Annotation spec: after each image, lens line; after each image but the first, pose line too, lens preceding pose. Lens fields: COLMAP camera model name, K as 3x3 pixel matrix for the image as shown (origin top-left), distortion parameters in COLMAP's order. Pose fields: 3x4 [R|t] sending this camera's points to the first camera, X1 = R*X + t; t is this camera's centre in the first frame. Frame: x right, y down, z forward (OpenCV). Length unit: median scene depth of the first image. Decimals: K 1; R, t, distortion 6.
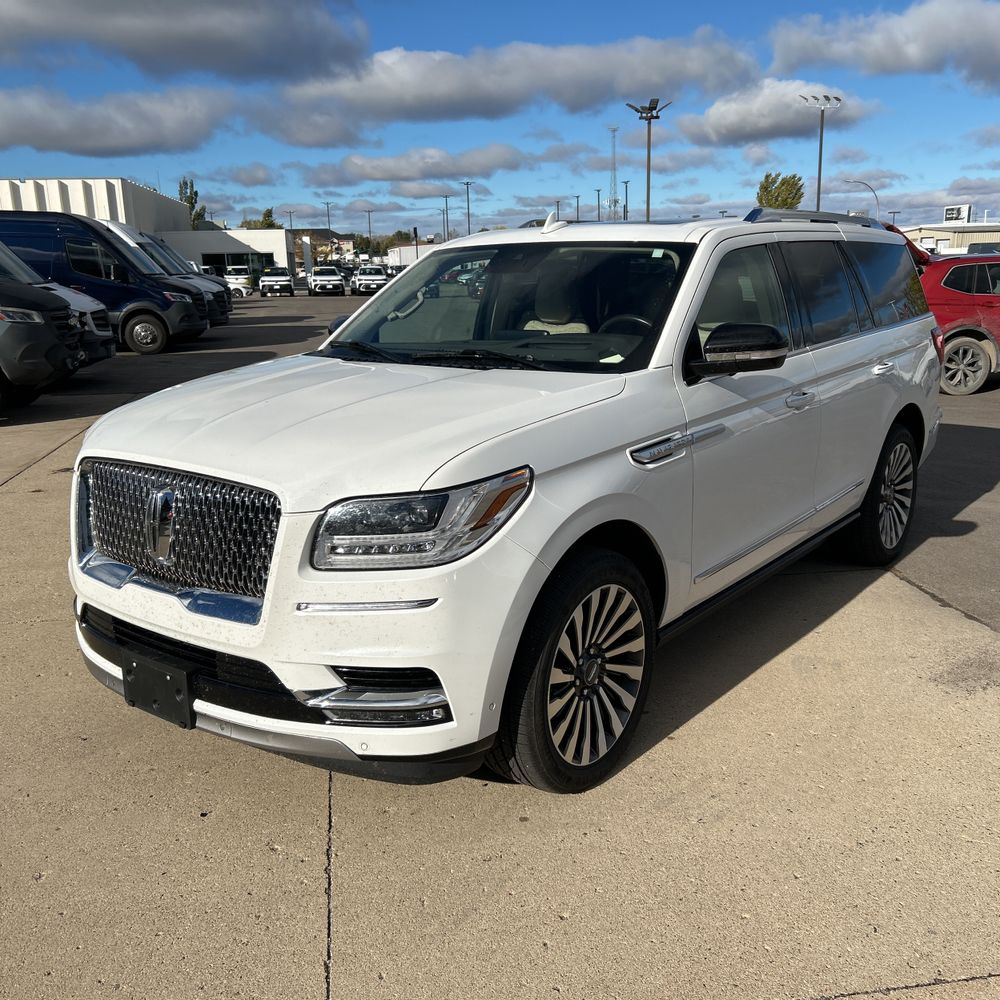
lens RADIAL K [[1012.1, 0, 493.0], [0, 1012.1, 503.7], [0, 0, 1]] dist [0.036949, -0.027392]
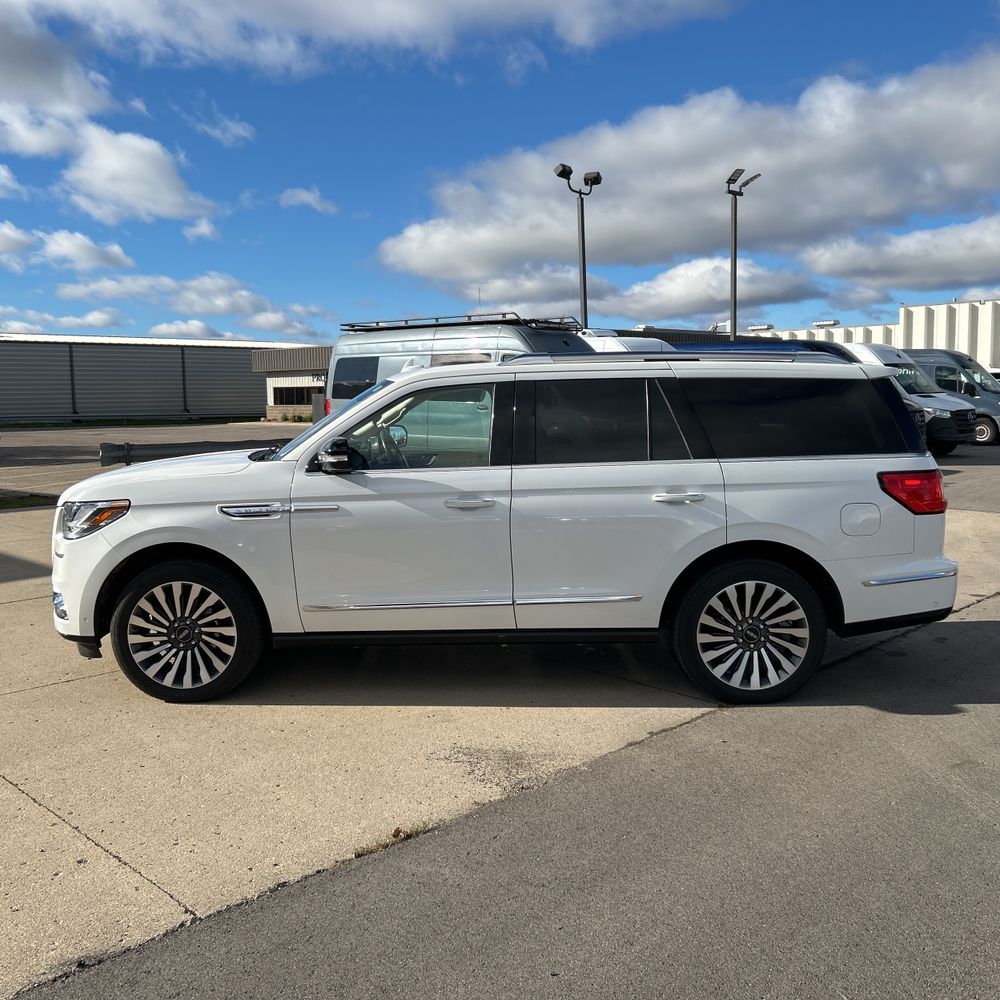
lens RADIAL K [[1051.7, 0, 498.7], [0, 1051.7, 498.7], [0, 0, 1]] dist [0.070683, 0.001431]
pose [[0.589354, 0.096760, -0.802060, 1.383428], [-0.192566, 0.981011, -0.023148, -0.086452], [0.784589, 0.168092, 0.596795, 0.256147]]
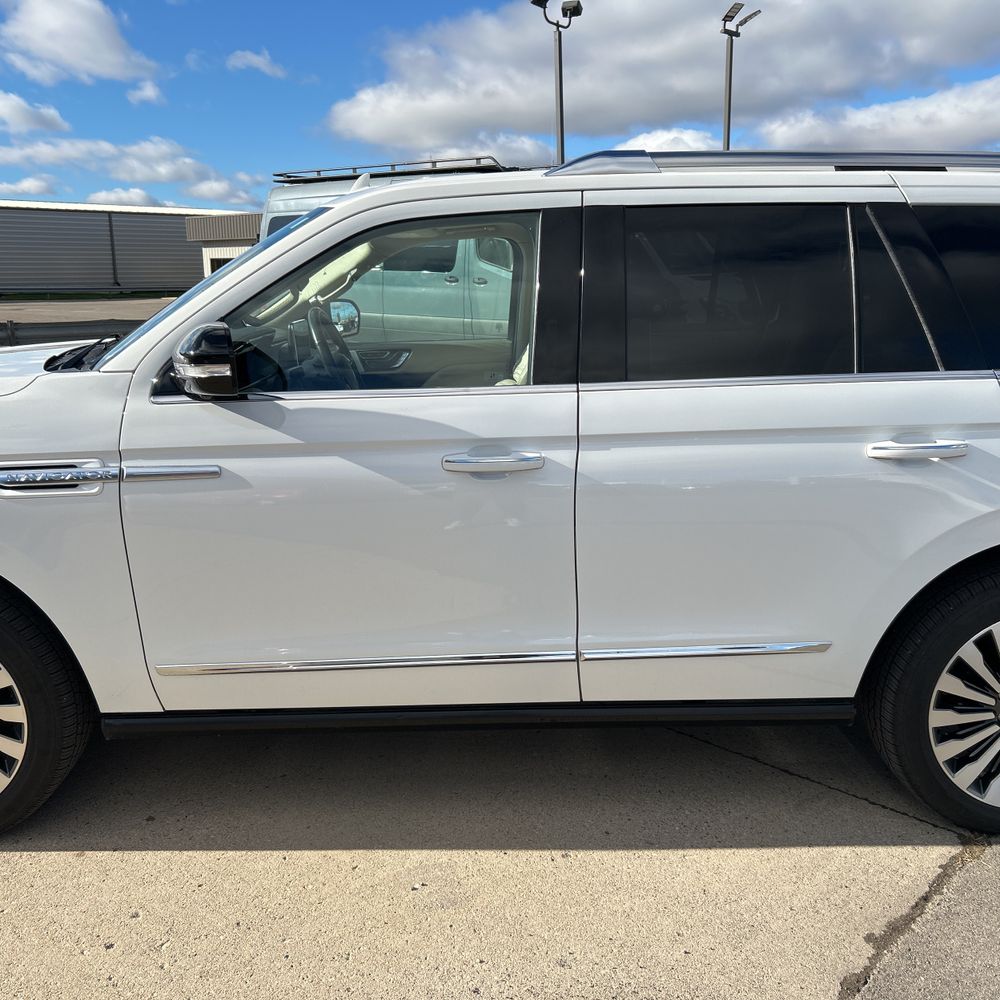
lens RADIAL K [[1017.2, 0, 504.5], [0, 1017.2, 513.4], [0, 0, 1]] dist [0.044493, 0.011841]
pose [[0.629239, 0.199961, -0.751048, 0.783337], [-0.192931, 0.976277, 0.098286, -0.136567], [0.752885, 0.083055, 0.652891, 0.617124]]
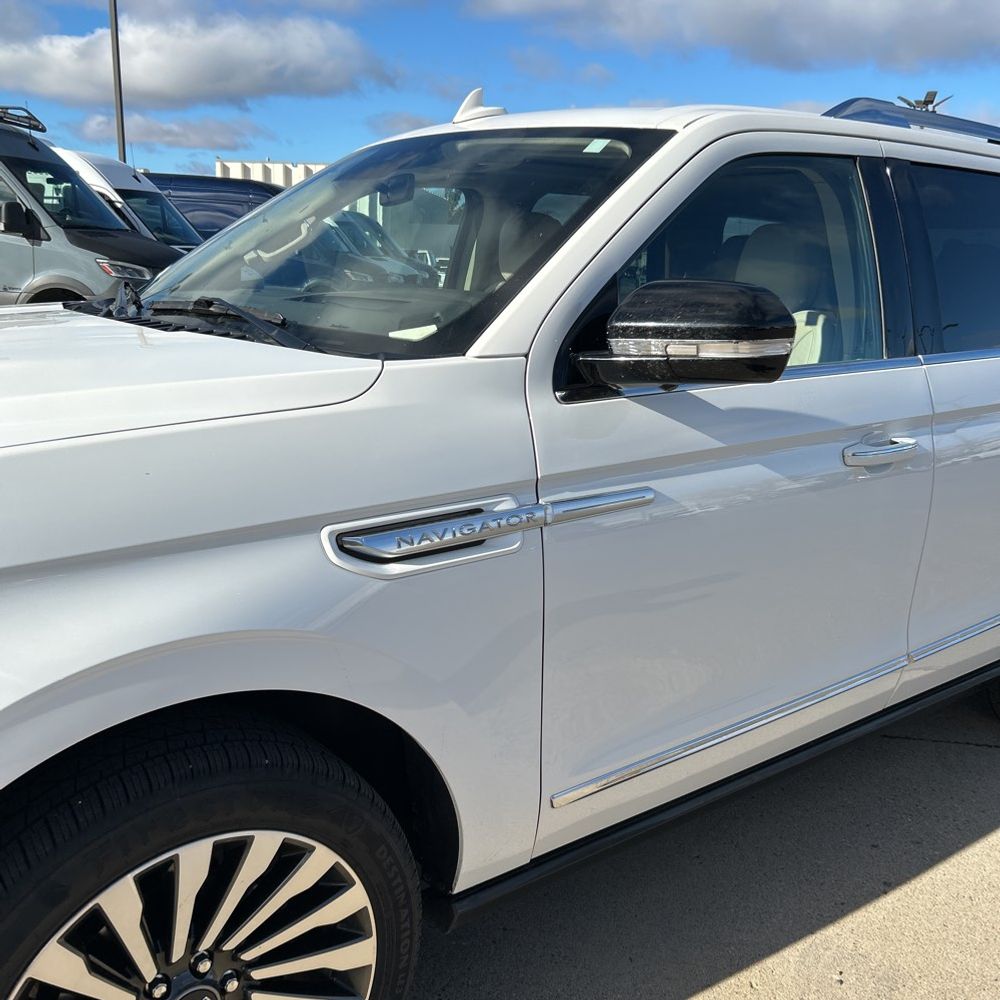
lens RADIAL K [[1027.5, 0, 521.7], [0, 1027.5, 513.7], [0, 0, 1]] dist [0.039527, -0.035196]
pose [[0.970271, 0.111014, -0.215057, 0.242786], [-0.111175, 0.993736, 0.011387, -0.057795], [0.214974, 0.012860, 0.976535, 0.451310]]
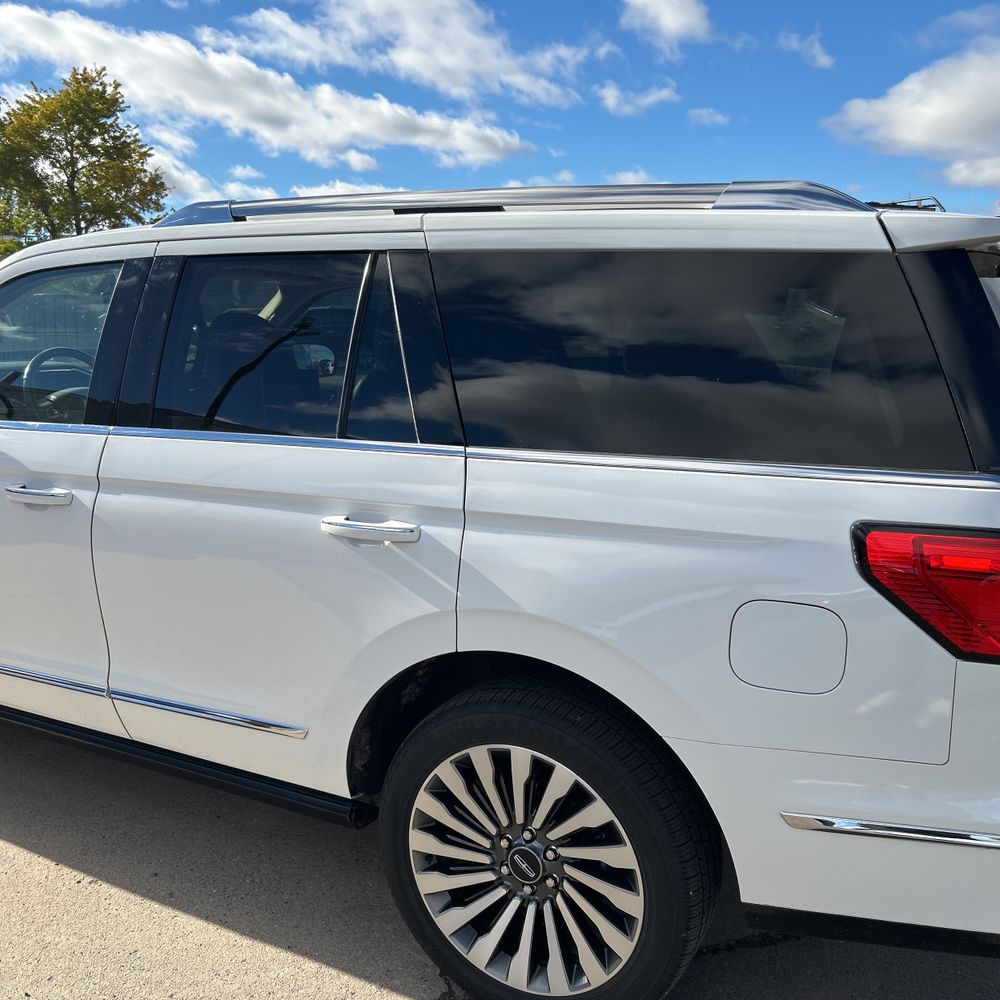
lens RADIAL K [[974.5, 0, 498.6], [0, 974.5, 496.2], [0, 0, 1]] dist [-0.001583, -0.015558]
pose [[0.196780, 0.218718, -0.955741, 0.970674], [-0.234350, 0.957037, 0.170763, -0.283059], [0.952028, 0.190375, 0.239583, 1.148736]]
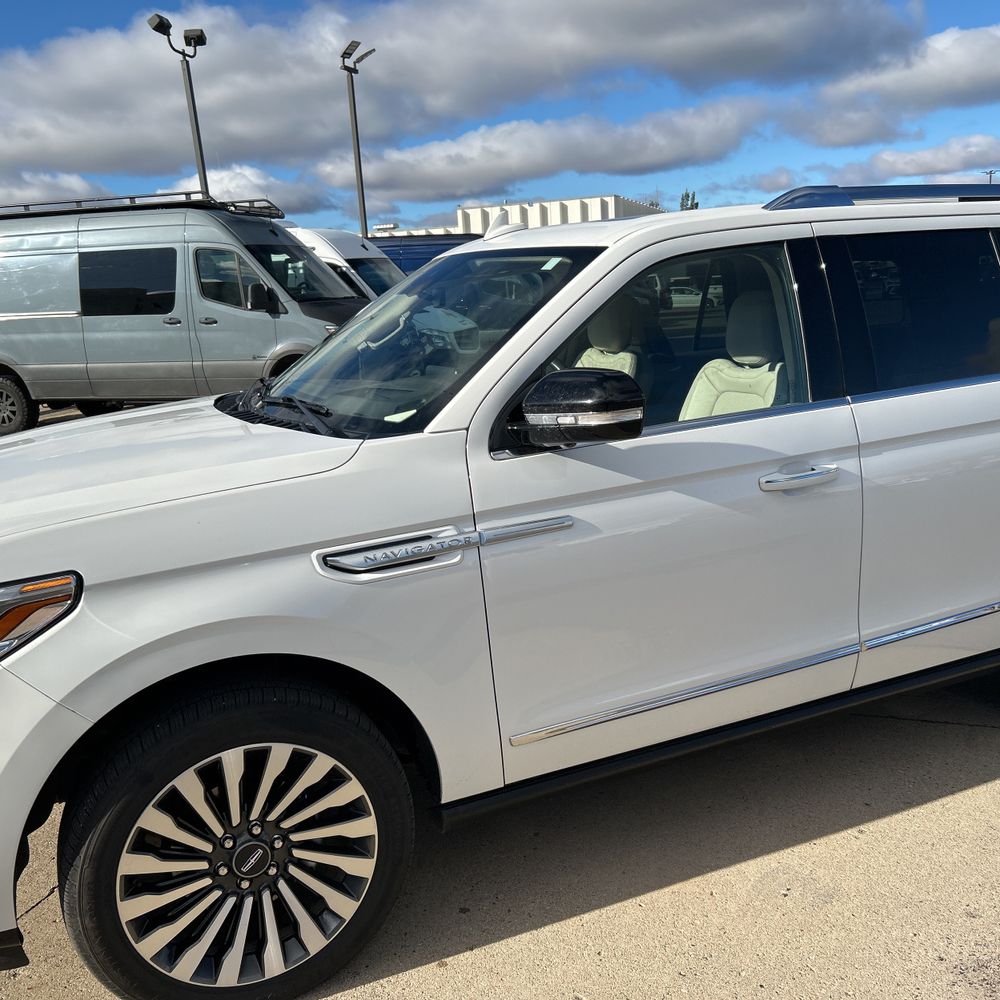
lens RADIAL K [[1027.5, 0, 521.7], [0, 1027.5, 513.7], [0, 0, 1]] dist [0.039527, -0.035196]
pose [[0.891921, 0.072691, -0.446310, 0.445272], [-0.073327, 0.997182, 0.015872, -0.078761], [0.446205, 0.018570, 0.894738, 0.335216]]
